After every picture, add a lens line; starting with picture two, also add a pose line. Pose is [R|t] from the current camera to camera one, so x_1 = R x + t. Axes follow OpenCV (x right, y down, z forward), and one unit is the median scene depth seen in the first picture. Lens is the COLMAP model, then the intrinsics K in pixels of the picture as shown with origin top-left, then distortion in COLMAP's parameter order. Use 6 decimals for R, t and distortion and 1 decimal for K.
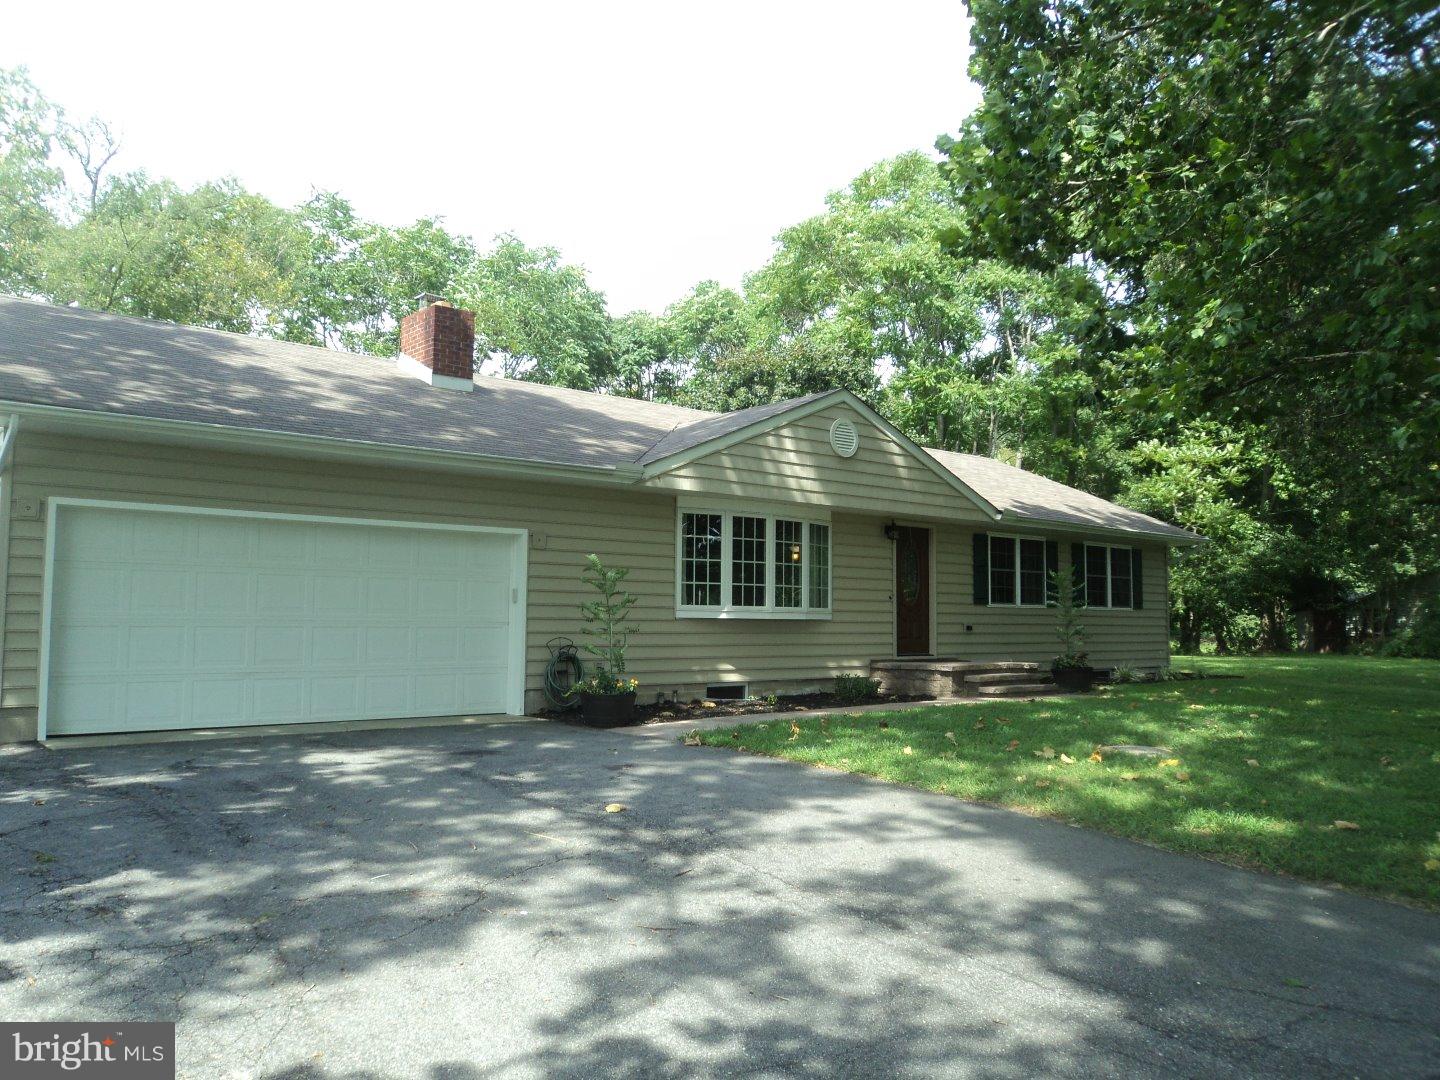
lens RADIAL K [[1141.0, 0, 720.0], [0, 1141.0, 540.0], [0, 0, 1]] dist [-0.010418, 0.004696]
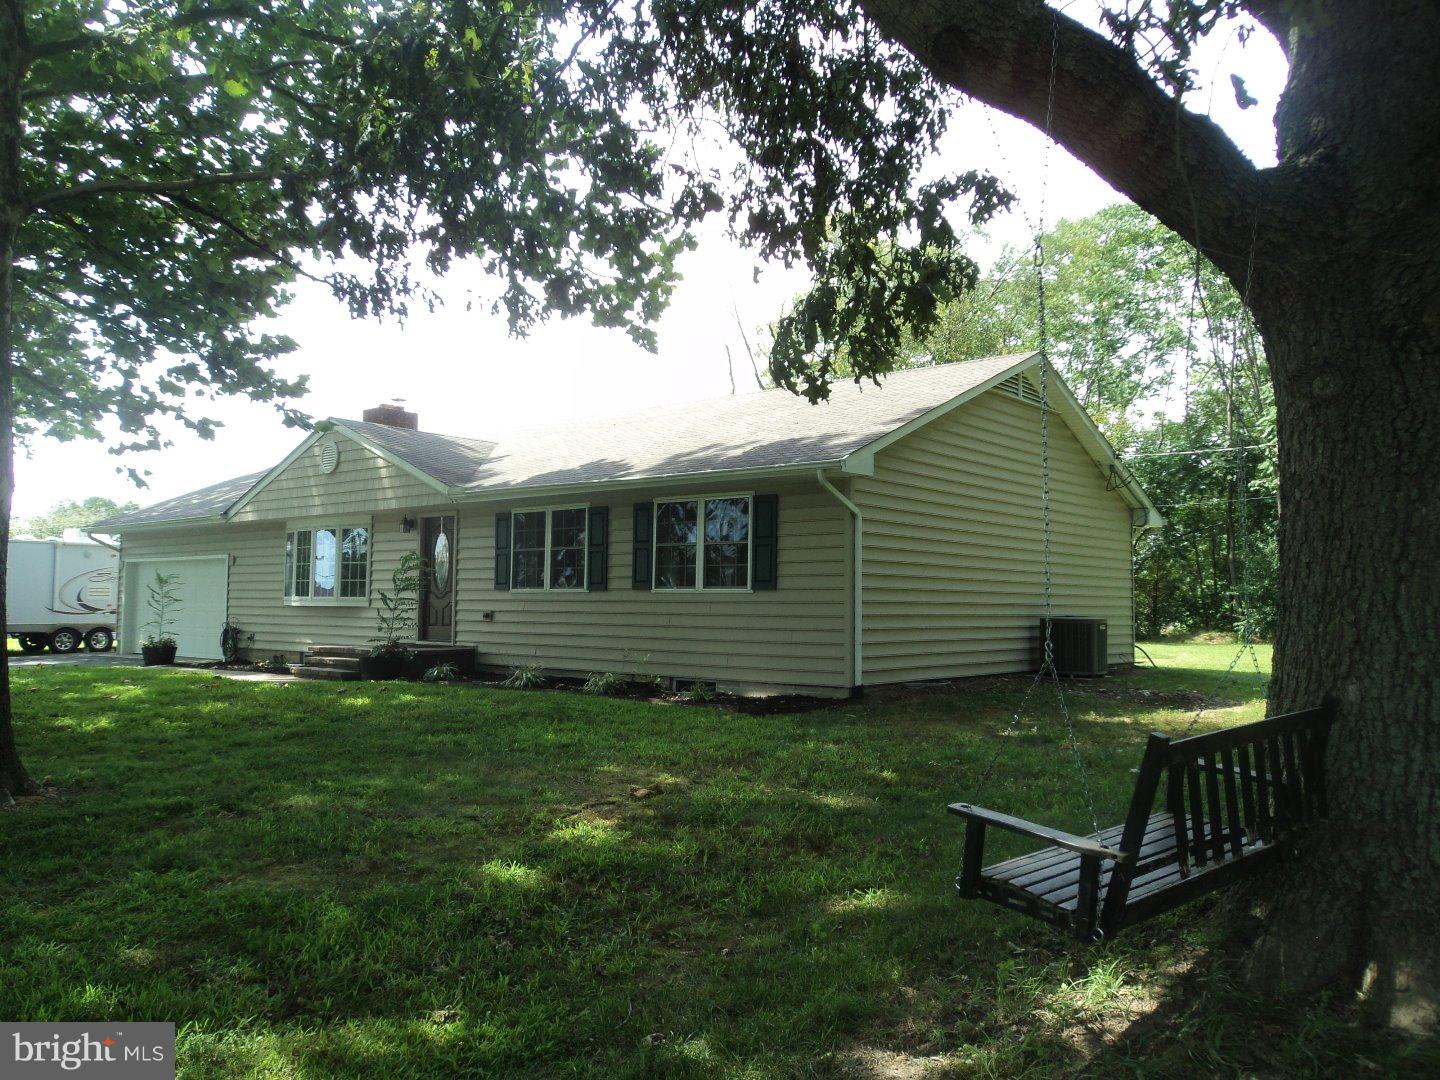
lens RADIAL K [[1141.0, 0, 720.0], [0, 1141.0, 540.0], [0, 0, 1]] dist [-0.010418, 0.004696]
pose [[0.154522, -0.070078, -0.985501, 1.151012], [0.058296, 0.996390, -0.061711, 0.082794], [0.986268, -0.047915, 0.158049, 1.024249]]
